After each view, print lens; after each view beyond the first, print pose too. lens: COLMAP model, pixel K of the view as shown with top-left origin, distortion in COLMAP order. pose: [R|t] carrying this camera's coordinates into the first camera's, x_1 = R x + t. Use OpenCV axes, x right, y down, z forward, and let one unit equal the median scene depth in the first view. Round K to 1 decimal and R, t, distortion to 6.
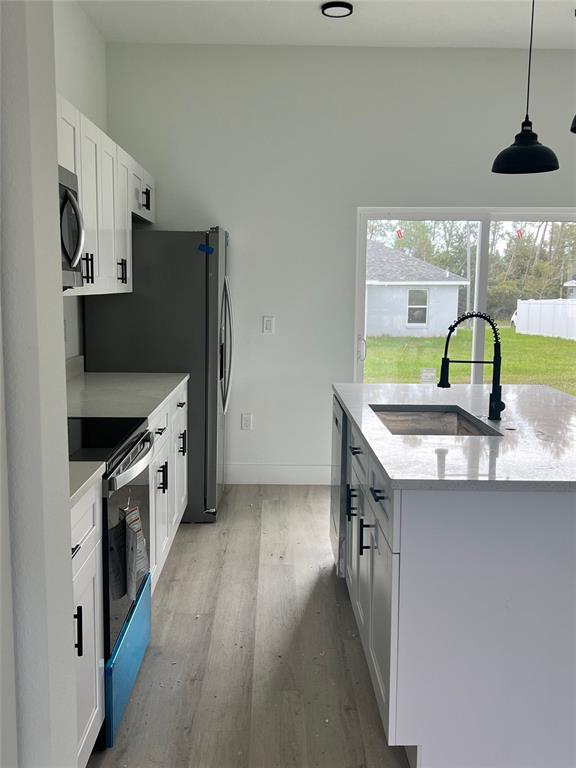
lens RADIAL K [[764.9, 0, 282.5], [0, 764.9, 383.6], [0, 0, 1]] dist [0.055577, 0.000000]
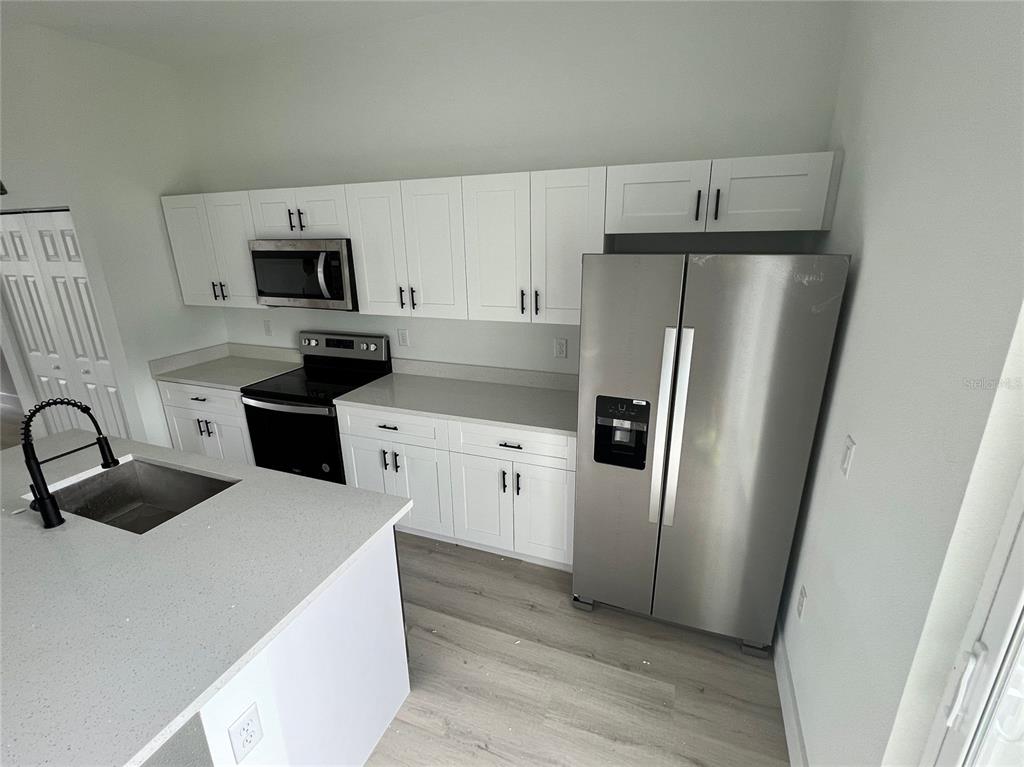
lens RADIAL K [[471.6, 0, 513.8], [0, 471.6, 384.4], [0, 0, 1]] dist [-0.004159, 0.002005]
pose [[-0.368500, 0.273348, -0.888532, 0.352865], [-0.109118, 0.936468, 0.333349, -0.230295], [0.923202, 0.219794, -0.315261, 1.107530]]
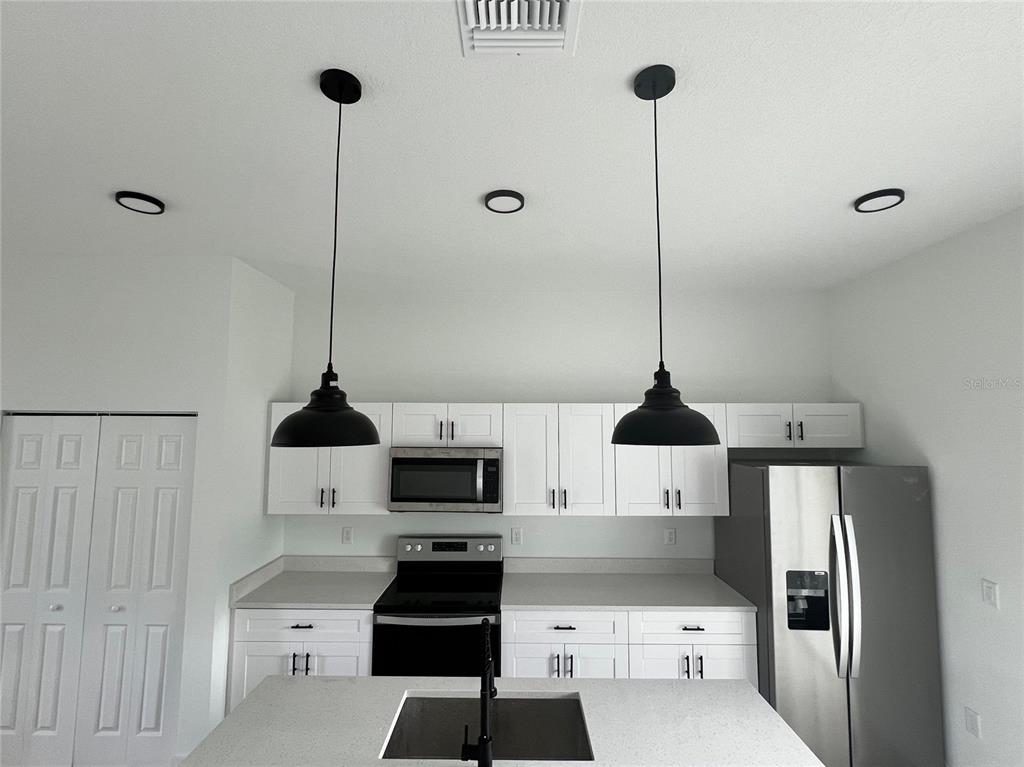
lens RADIAL K [[471.6, 0, 514.2], [0, 471.6, 383.2], [0, 0, 1]] dist [-0.004159, 0.002005]
pose [[-0.017754, -0.094519, -0.995365, 0.543893], [-0.131341, 0.987115, -0.091393, -0.211675], [0.991178, 0.129109, -0.029940, 0.681732]]
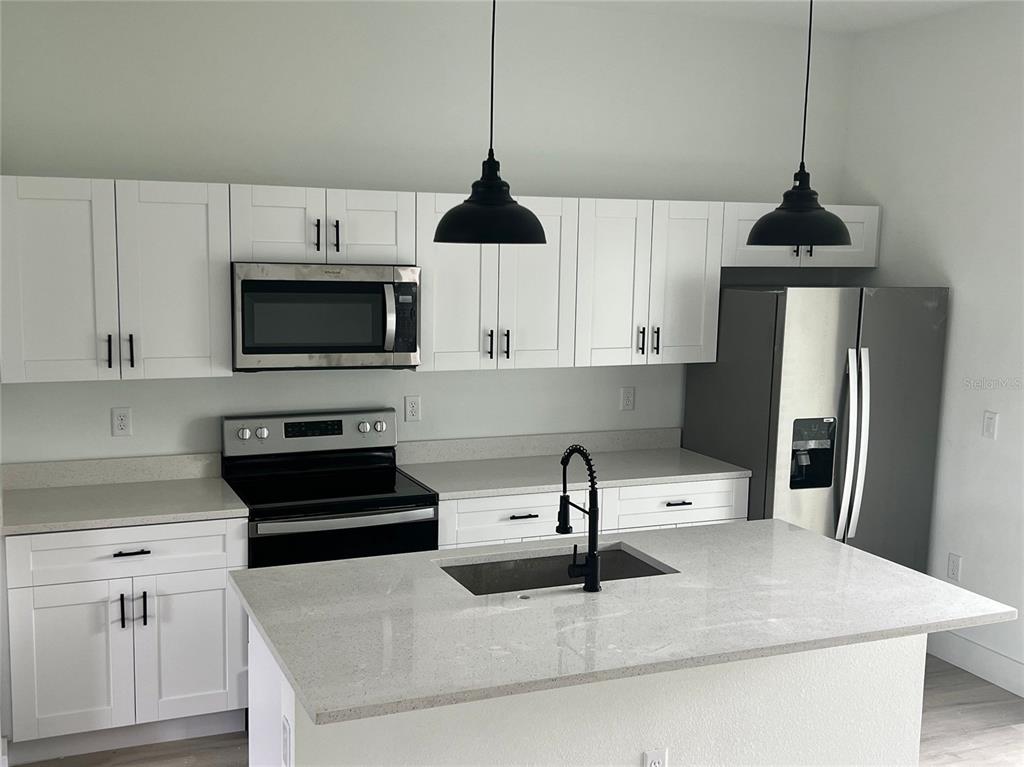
lens RADIAL K [[1129.0, 0, 518.5], [0, 1129.0, 399.2], [0, 0, 1]] dist [0.049482, 0.000000]
pose [[0.388885, 0.125398, -0.912712, 0.851670], [-0.132638, 0.987993, 0.079227, -0.149601], [0.911688, 0.090250, 0.400849, 0.323167]]
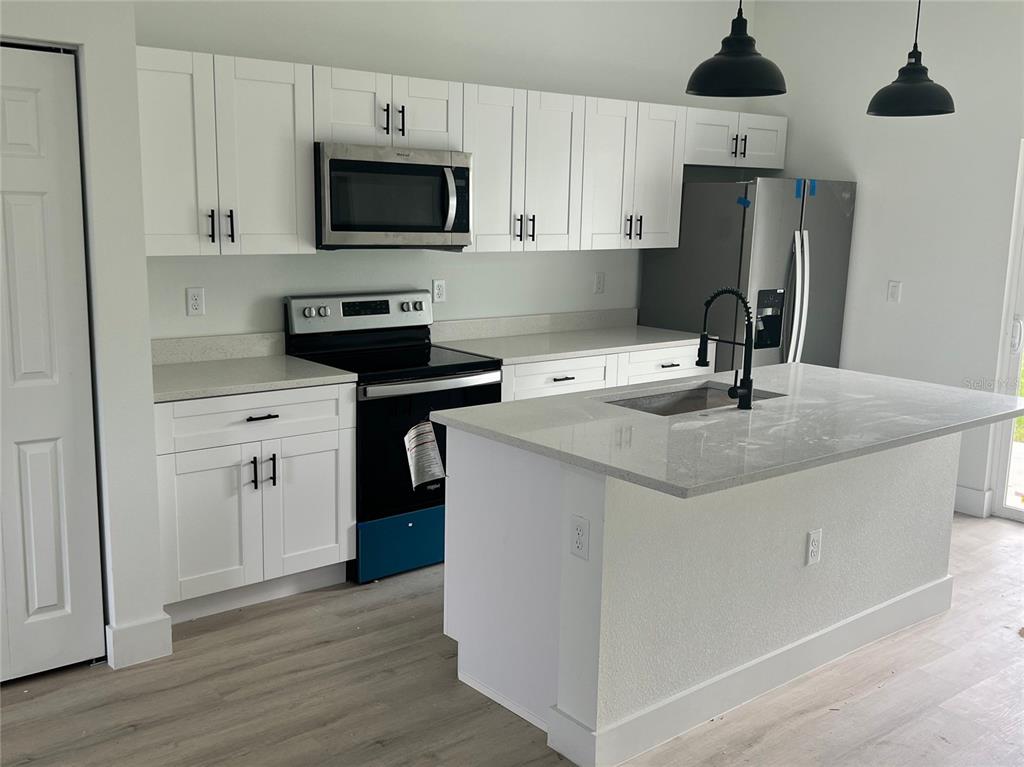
lens RADIAL K [[1019.9, 0, 520.4], [0, 1019.9, 396.4], [0, 0, 1]] dist [0.055577, 0.000000]
pose [[0.632279, 0.148763, -0.760324, 0.698265], [-0.113712, 0.988583, 0.098861, -0.038277], [0.766350, 0.023950, 0.641976, 0.021395]]
